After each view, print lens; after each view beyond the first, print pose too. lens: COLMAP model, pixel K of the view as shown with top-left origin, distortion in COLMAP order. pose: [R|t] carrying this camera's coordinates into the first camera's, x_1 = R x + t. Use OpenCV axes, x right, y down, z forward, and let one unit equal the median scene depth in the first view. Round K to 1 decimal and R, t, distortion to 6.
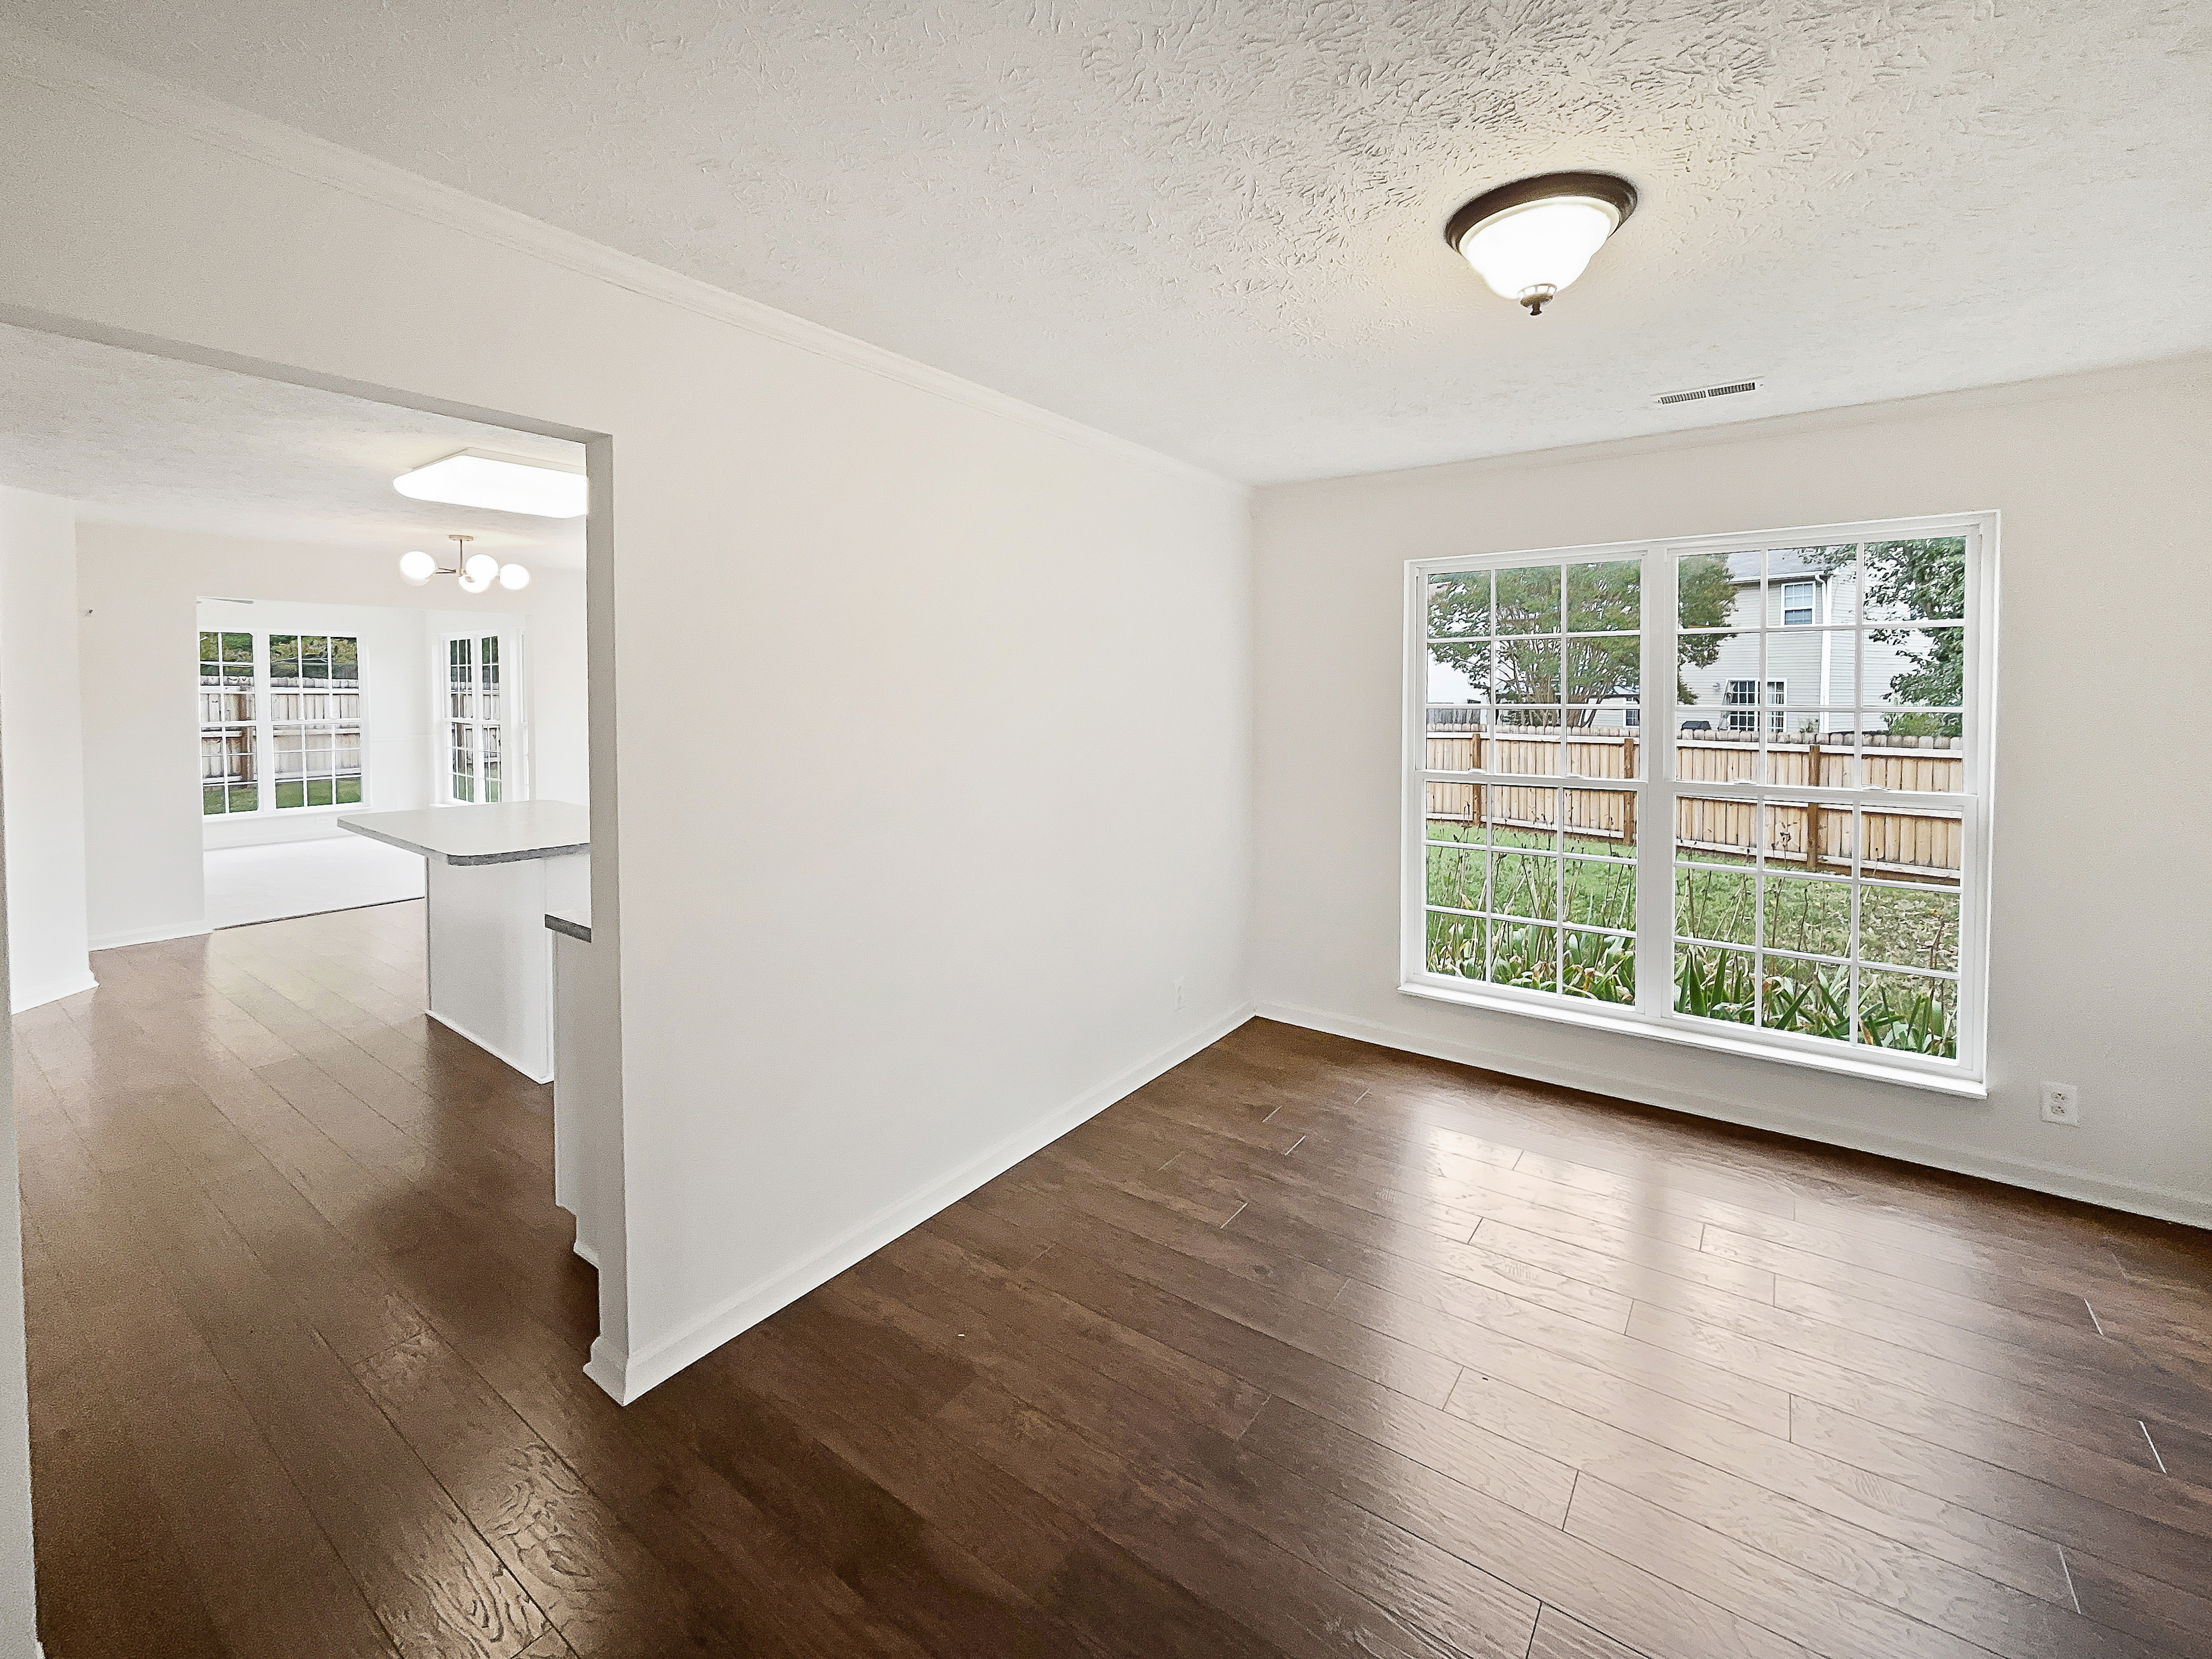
lens RADIAL K [[941.5, 0, 1121.3], [0, 941.5, 708.7], [0, 0, 1]] dist [0.003673, -0.000691]
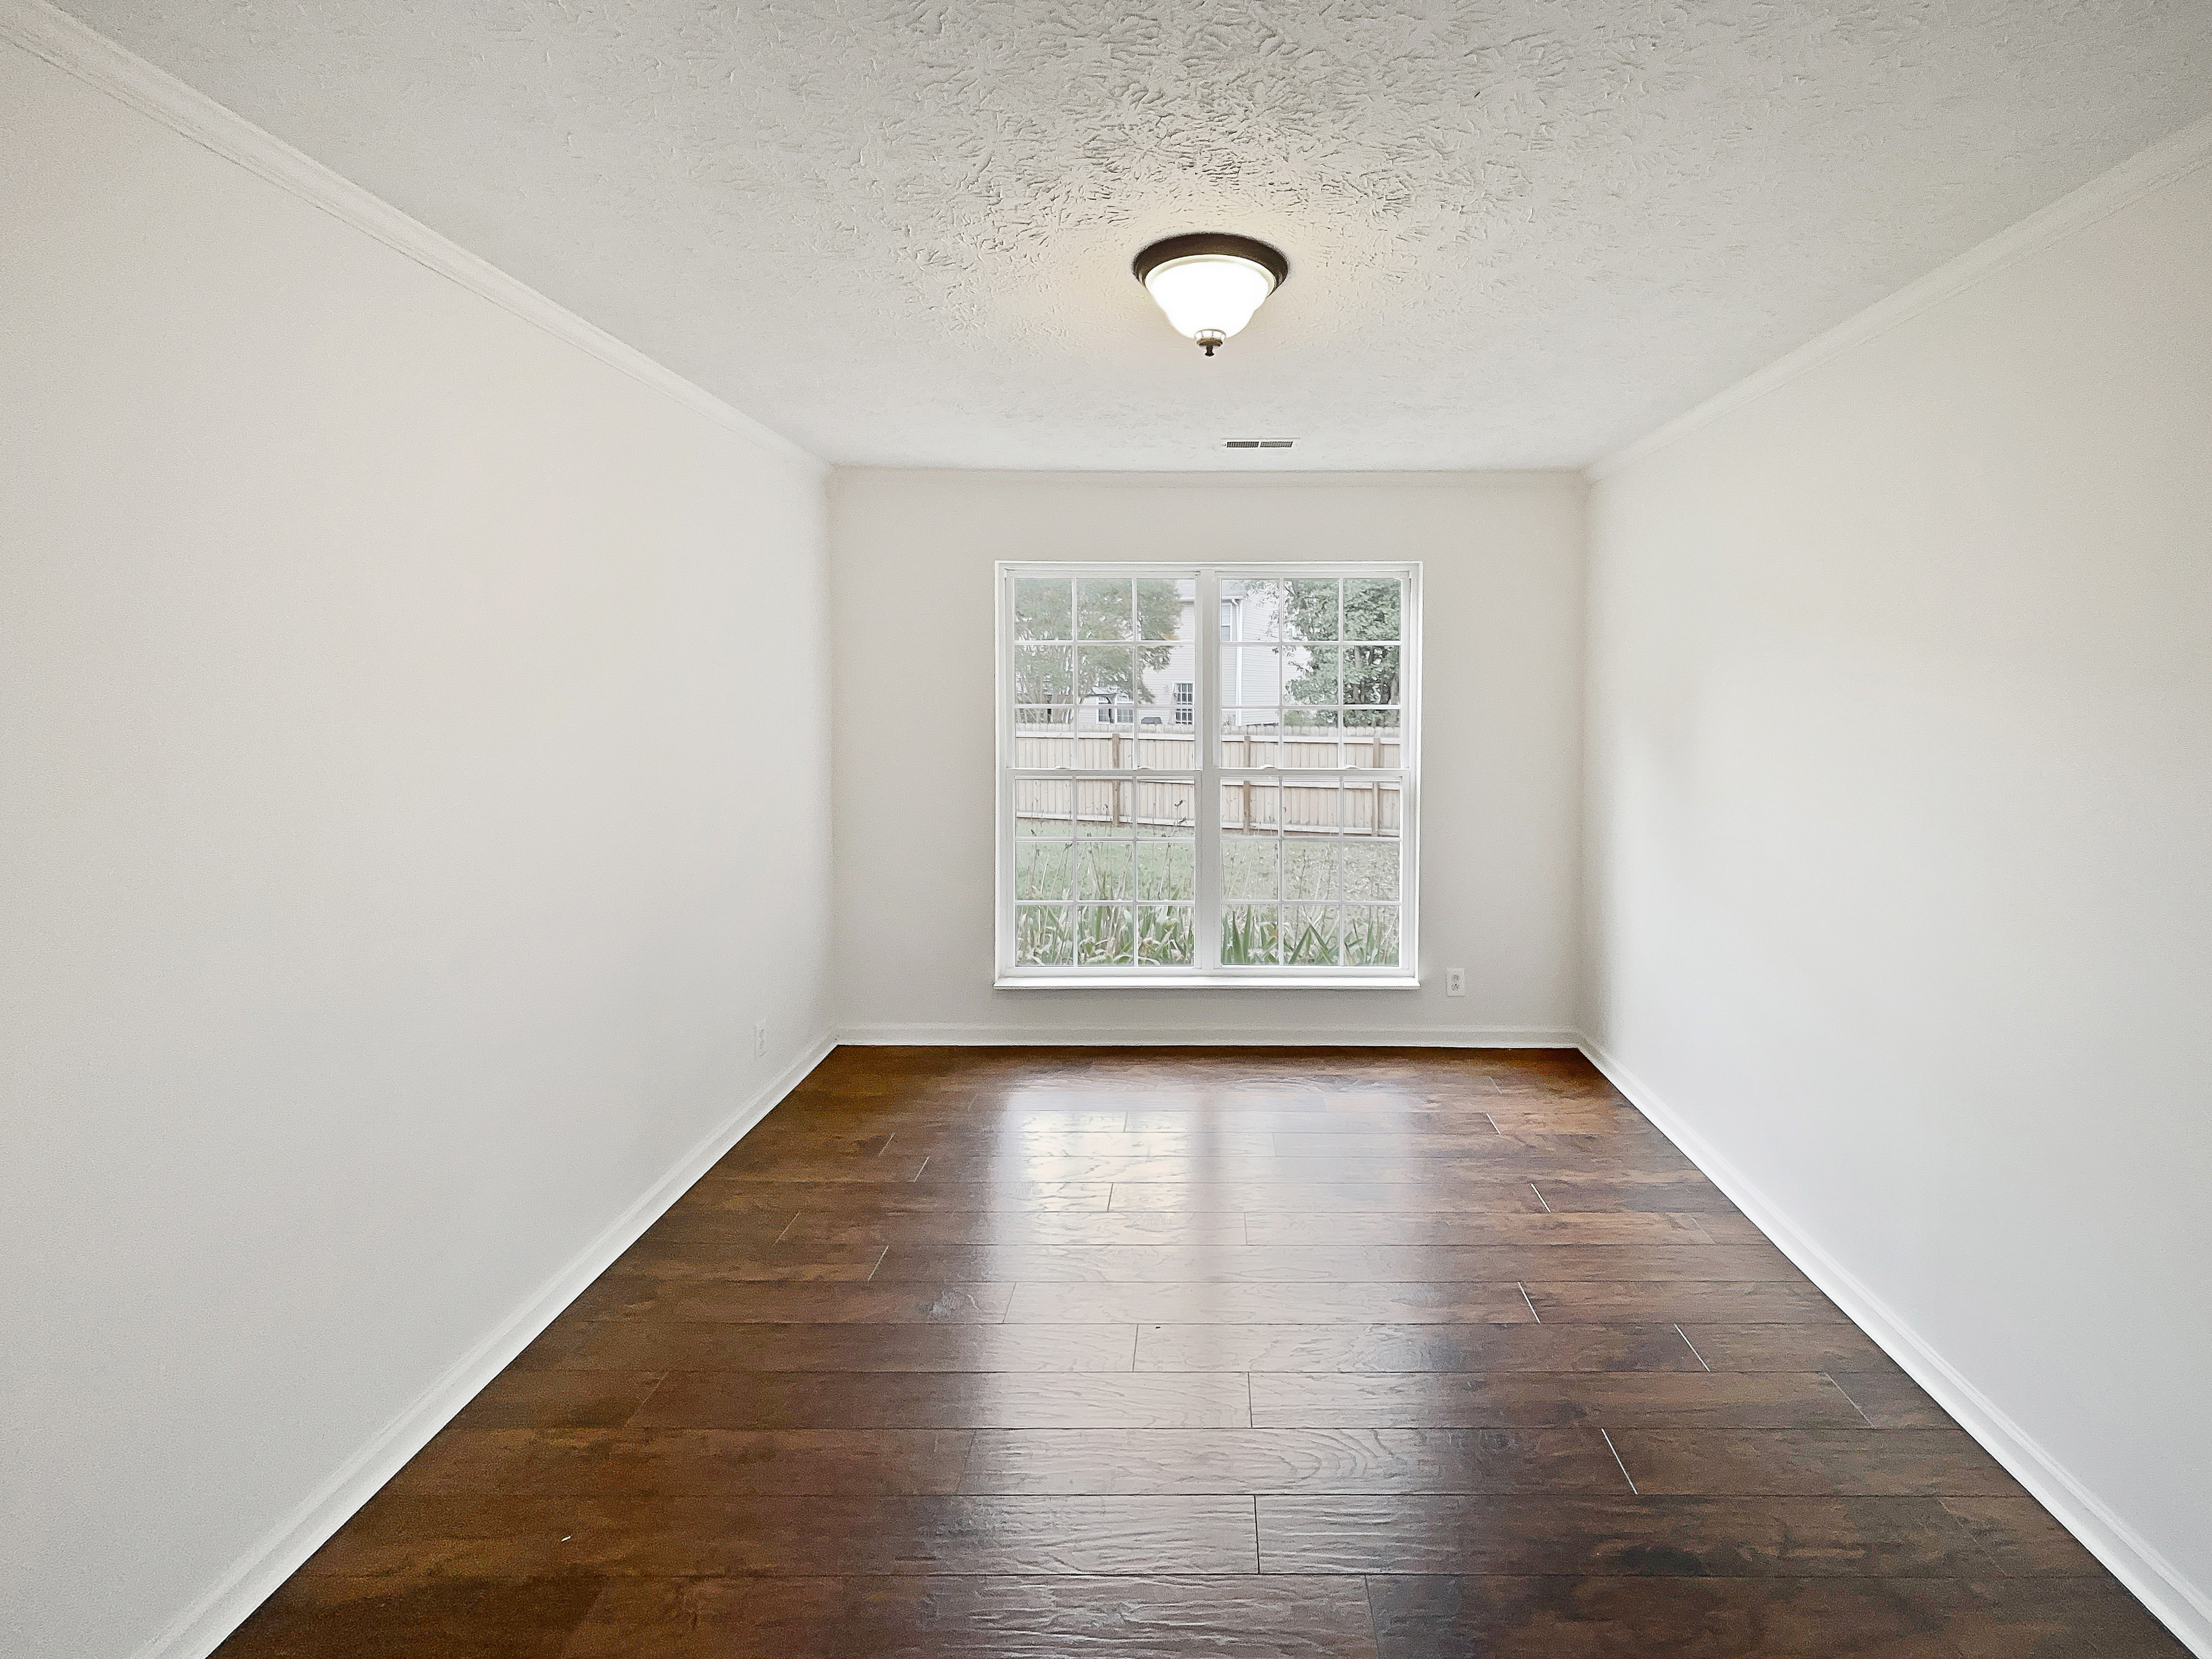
lens RADIAL K [[944.1, 0, 1225.2], [0, 944.1, 701.0], [0, 0, 1]] dist [0.002135, -0.000574]
pose [[0.811084, -0.001437, 0.584928, -0.119832], [0.005547, 0.999971, -0.005234, -0.000235], [-0.584904, 0.007490, 0.811068, 0.046536]]
